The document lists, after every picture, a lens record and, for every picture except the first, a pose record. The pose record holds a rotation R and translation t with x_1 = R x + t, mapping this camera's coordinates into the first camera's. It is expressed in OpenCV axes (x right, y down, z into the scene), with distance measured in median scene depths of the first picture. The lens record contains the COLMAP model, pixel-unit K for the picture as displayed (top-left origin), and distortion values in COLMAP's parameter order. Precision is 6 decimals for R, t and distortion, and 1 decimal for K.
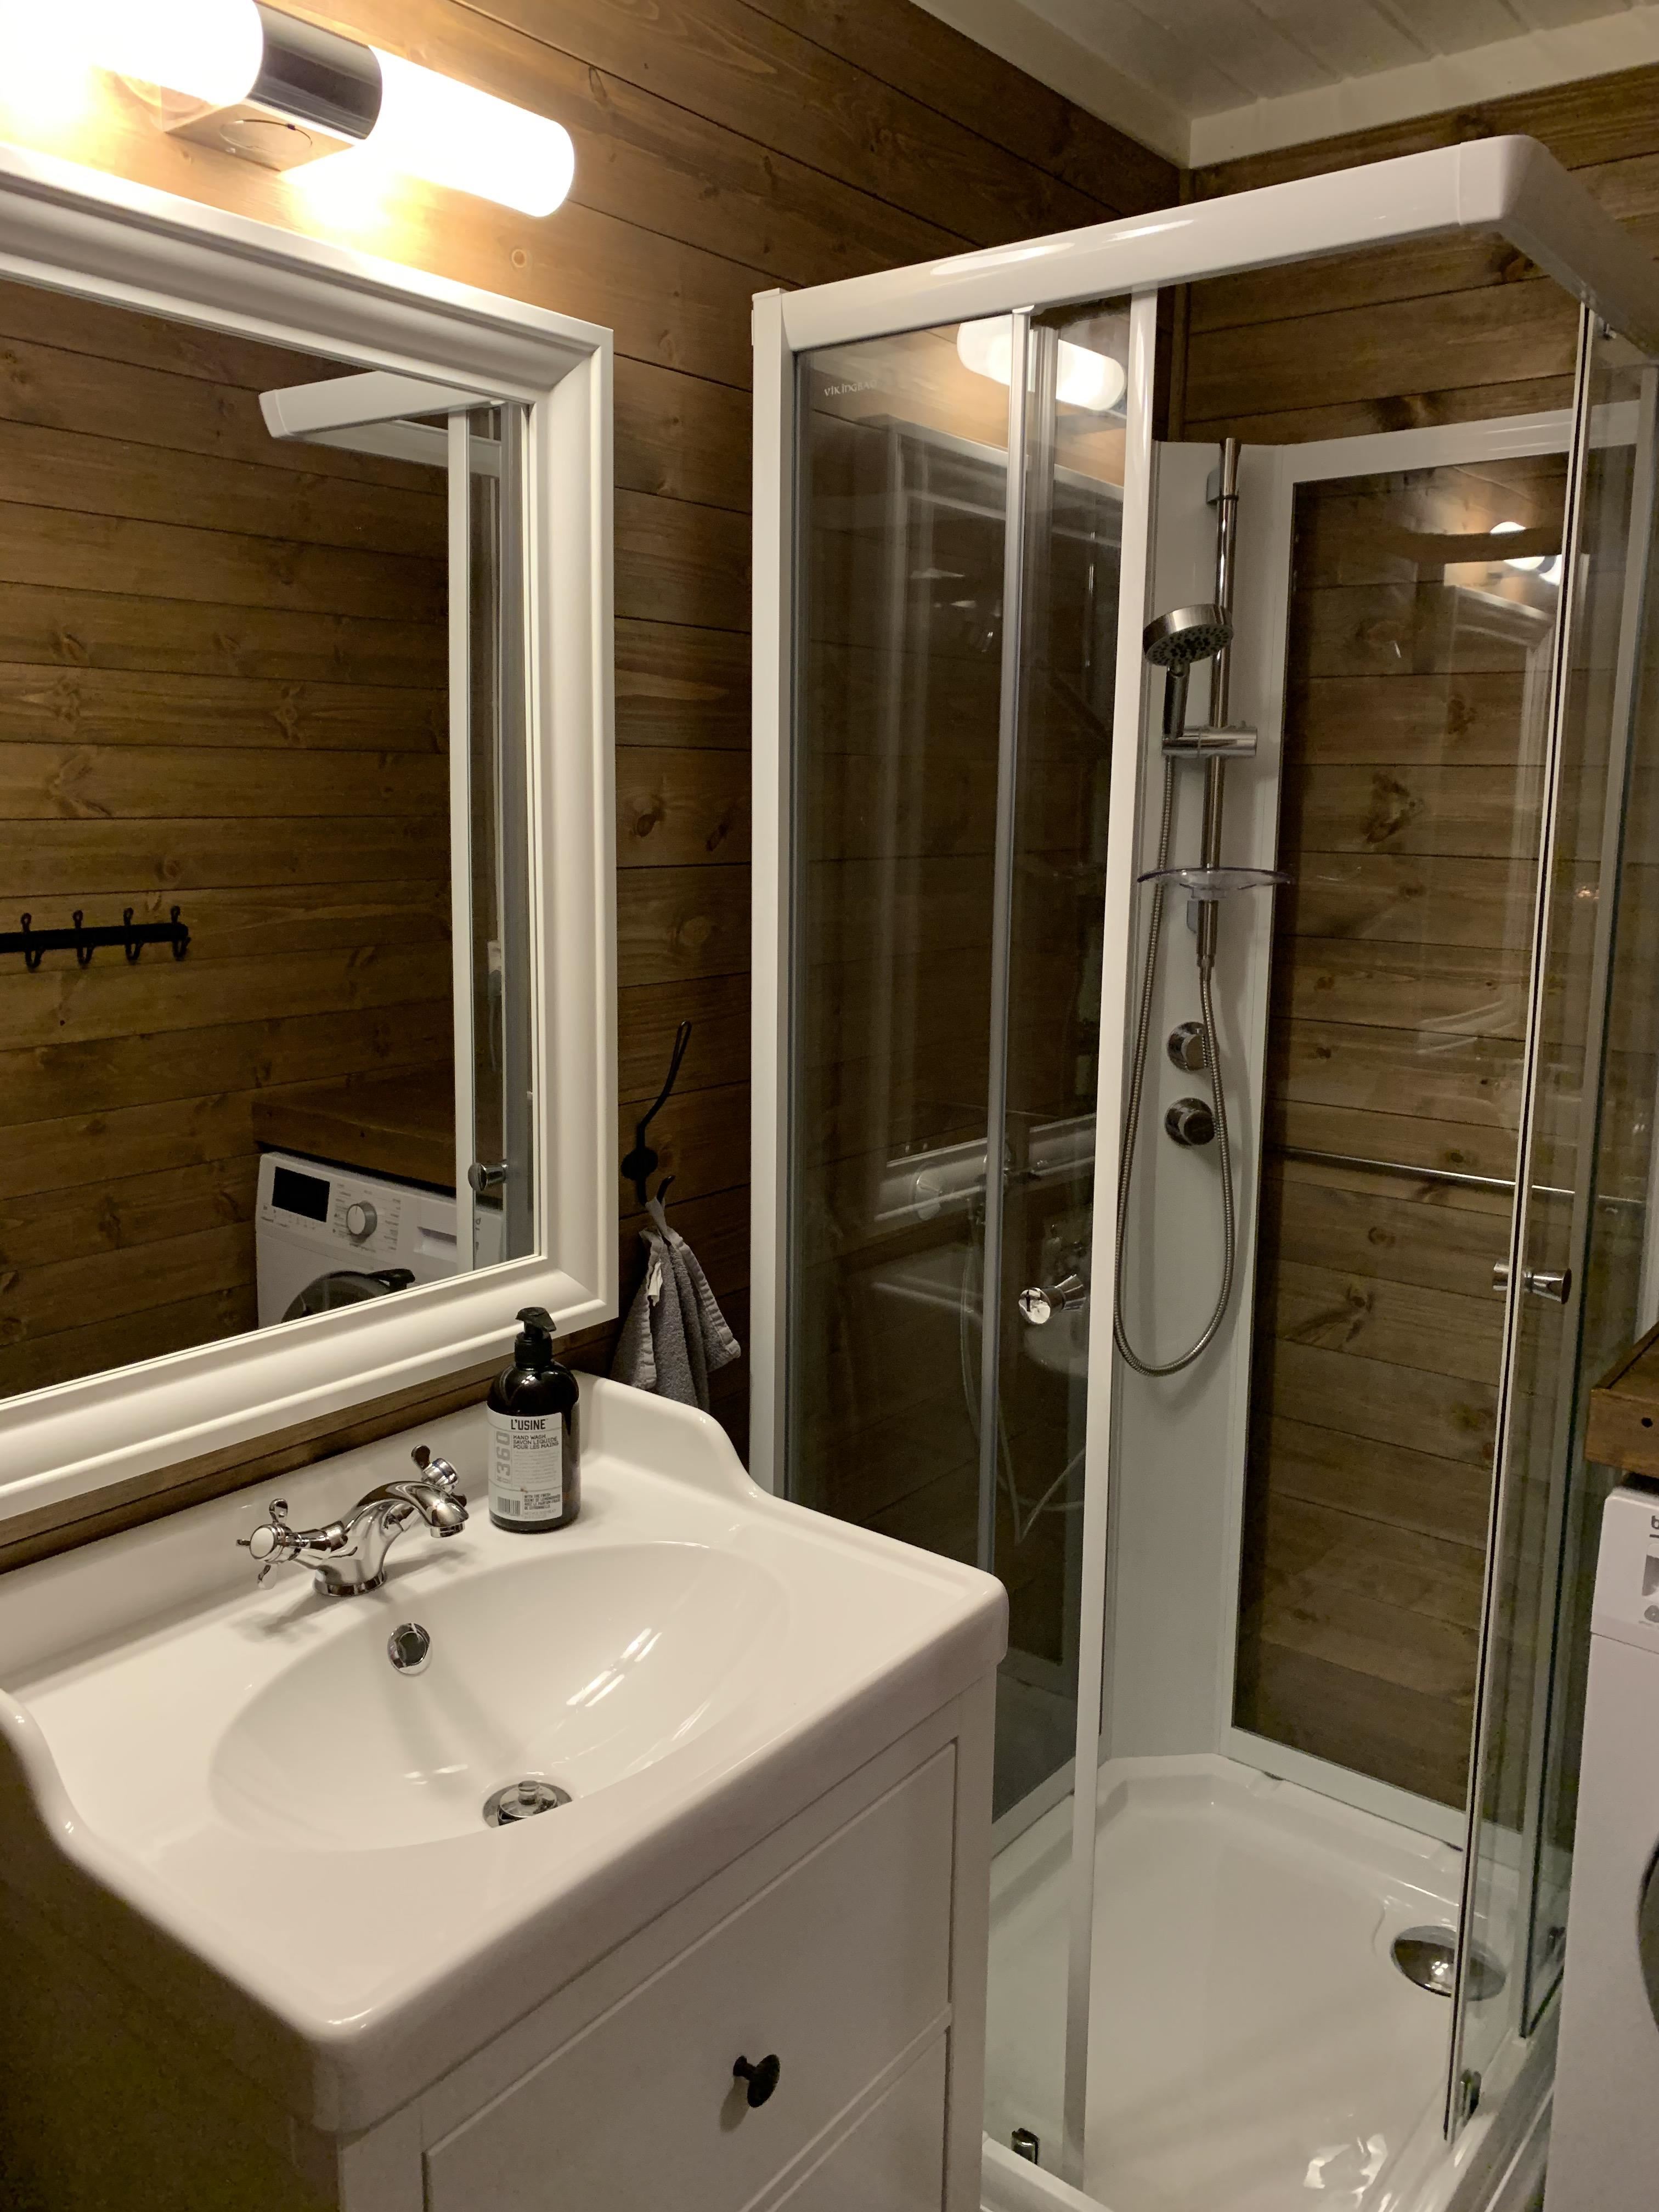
lens RADIAL K [[1694.5, 0, 885.2], [0, 1694.5, 1003.0], [0, 0, 1]] dist [0.009913, -0.004121]
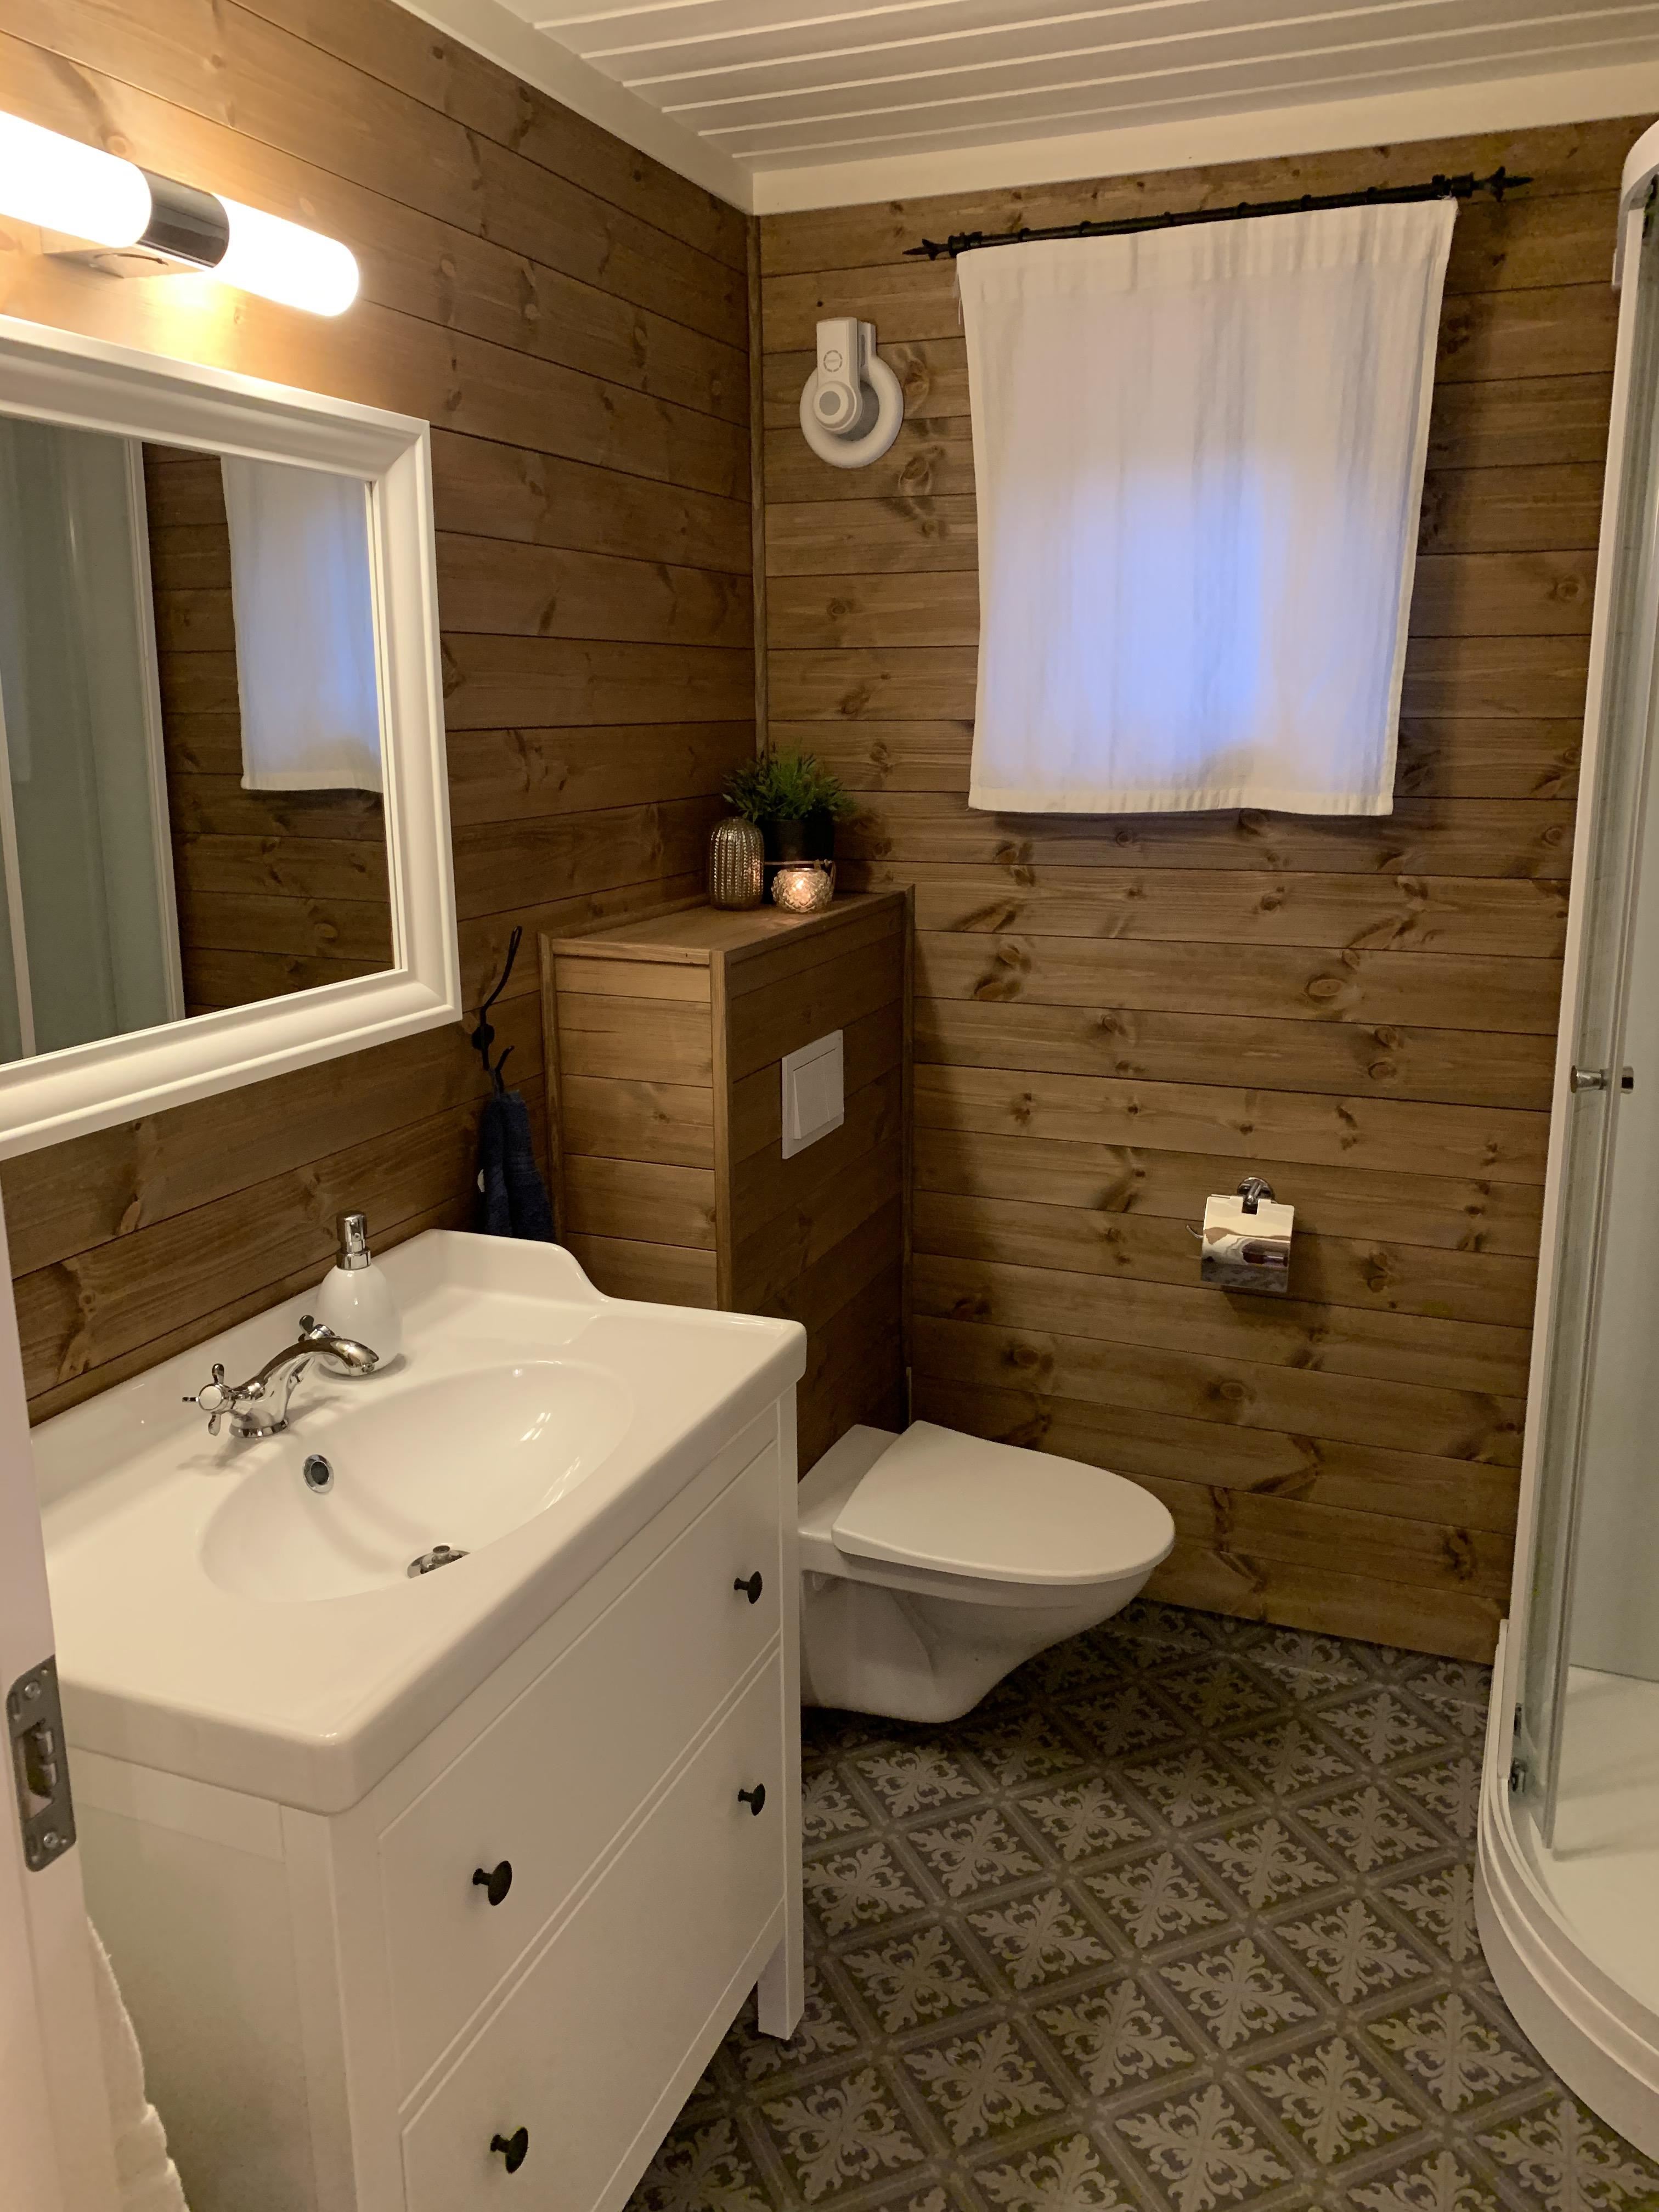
lens RADIAL K [[1694.5, 0, 827.8], [0, 1694.5, 1104.1], [0, 0, 1]] dist [0.009913, -0.004121]
pose [[0.961411, -0.108423, 0.252852, -0.120774], [0.084467, 0.991007, 0.103778, 0.005521], [-0.261830, -0.078415, 0.961923, -0.177178]]
